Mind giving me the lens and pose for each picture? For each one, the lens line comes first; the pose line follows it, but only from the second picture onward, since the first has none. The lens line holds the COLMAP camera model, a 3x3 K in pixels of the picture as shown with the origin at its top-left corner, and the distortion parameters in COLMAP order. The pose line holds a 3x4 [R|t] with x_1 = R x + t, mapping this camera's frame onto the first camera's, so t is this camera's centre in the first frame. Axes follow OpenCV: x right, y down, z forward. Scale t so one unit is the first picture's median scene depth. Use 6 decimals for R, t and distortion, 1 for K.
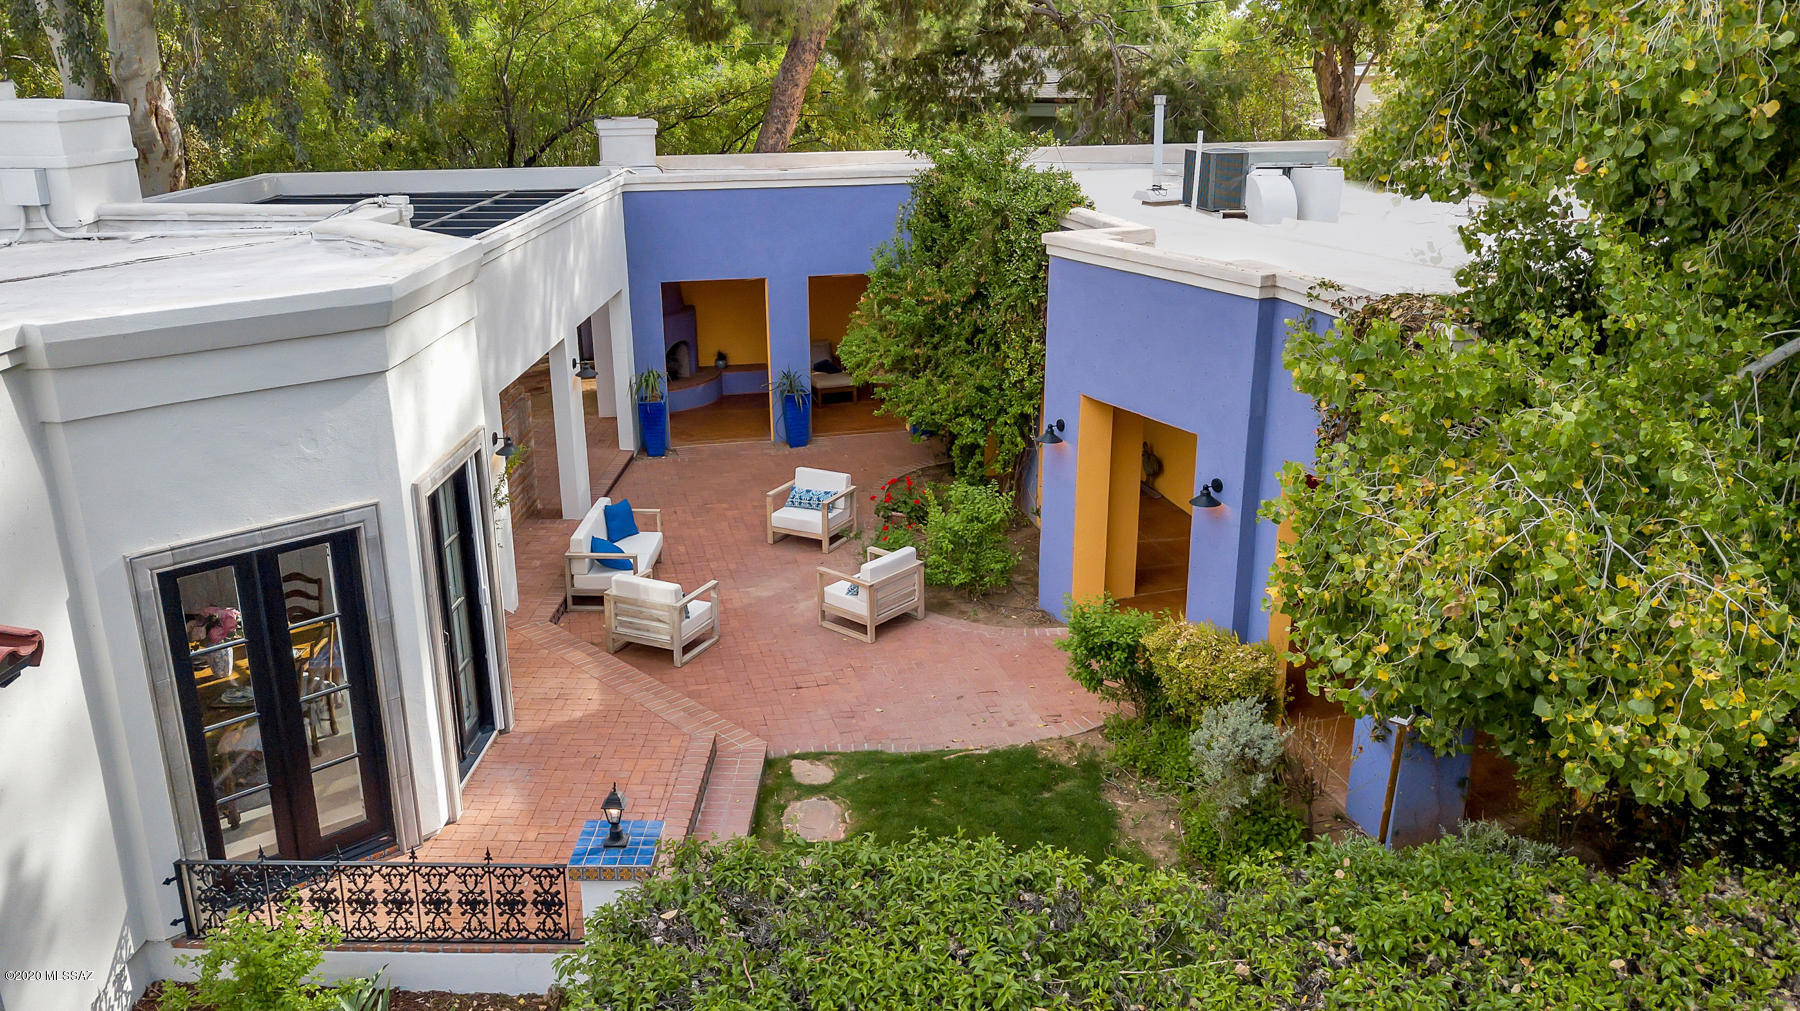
lens RADIAL K [[1359.4, 0, 900.0], [0, 1359.4, 505.5], [0, 0, 1]] dist [0.033397, 0.002256]
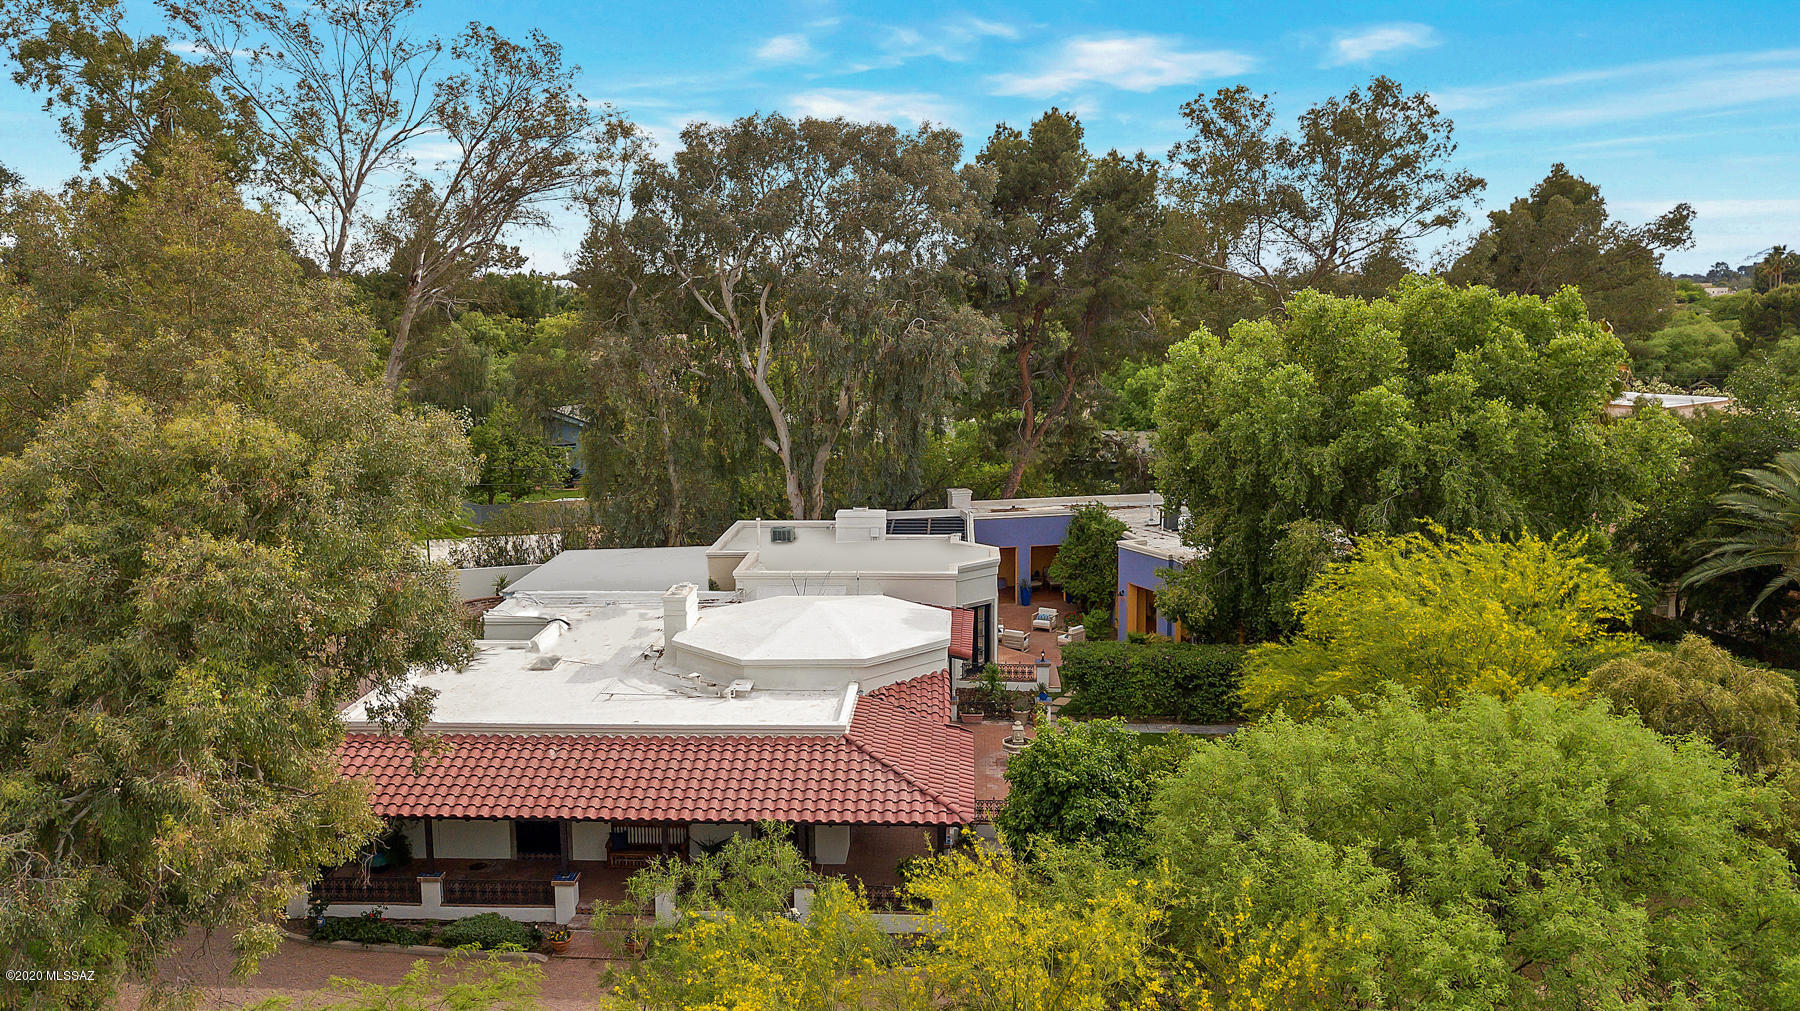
lens RADIAL K [[1359.4, 0, 900.0], [0, 1359.4, 505.5], [0, 0, 1]] dist [0.033397, 0.002256]
pose [[0.999563, 0.005942, -0.028971, -0.315583], [-0.010744, 0.985640, -0.168519, 0.281122], [0.027554, 0.168757, 0.985273, -2.233191]]
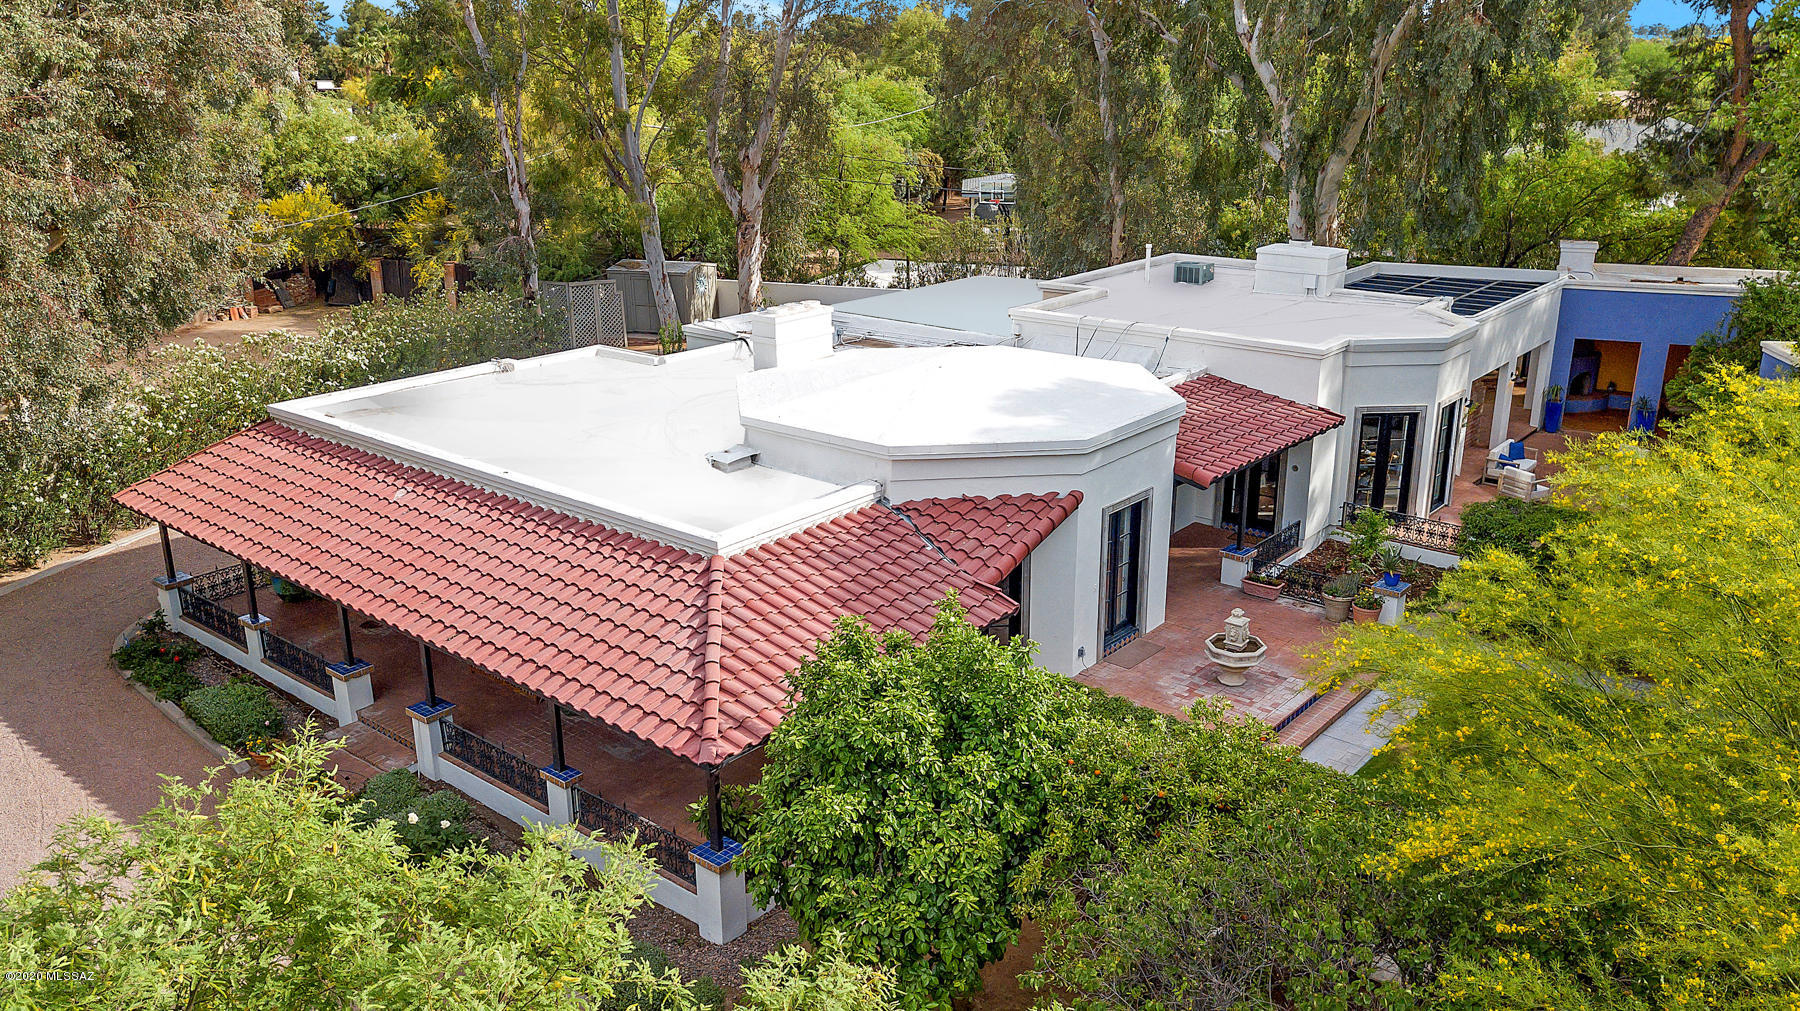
lens RADIAL K [[1359.4, 0, 900.0], [0, 1359.4, 505.5], [0, 0, 1]] dist [0.033397, 0.002256]
pose [[0.773872, 0.190979, -0.603862, 0.322800], [-0.195477, 0.978927, 0.059087, 0.143811], [0.602421, 0.072315, 0.794896, -1.151757]]
